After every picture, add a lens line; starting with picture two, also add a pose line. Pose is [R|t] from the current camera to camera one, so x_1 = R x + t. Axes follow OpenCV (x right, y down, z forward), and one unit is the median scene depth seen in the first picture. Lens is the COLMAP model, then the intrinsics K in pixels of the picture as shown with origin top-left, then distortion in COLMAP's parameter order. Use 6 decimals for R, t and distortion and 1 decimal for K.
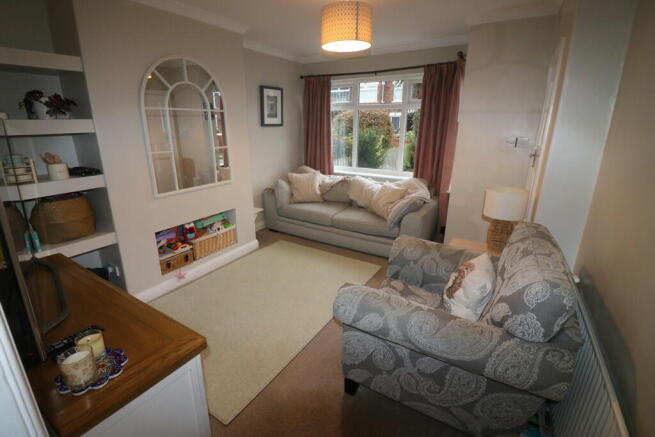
lens RADIAL K [[303.7, 0, 322.1], [0, 303.7, 209.7], [0, 0, 1]] dist [-0.000812, -0.011467]
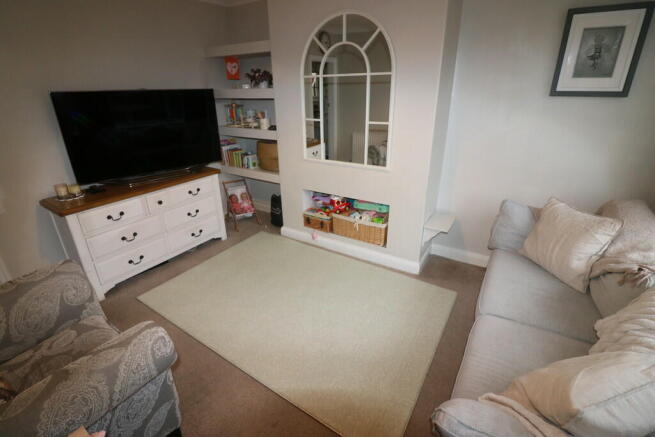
lens RADIAL K [[303.7, 0, 322.1], [0, 303.7, 209.7], [0, 0, 1]] dist [-0.000812, -0.011467]
pose [[-0.023839, 0.372071, -0.927898, 0.492124], [-0.261492, 0.893528, 0.365007, -0.262912], [0.964911, 0.251339, 0.075993, 0.891882]]
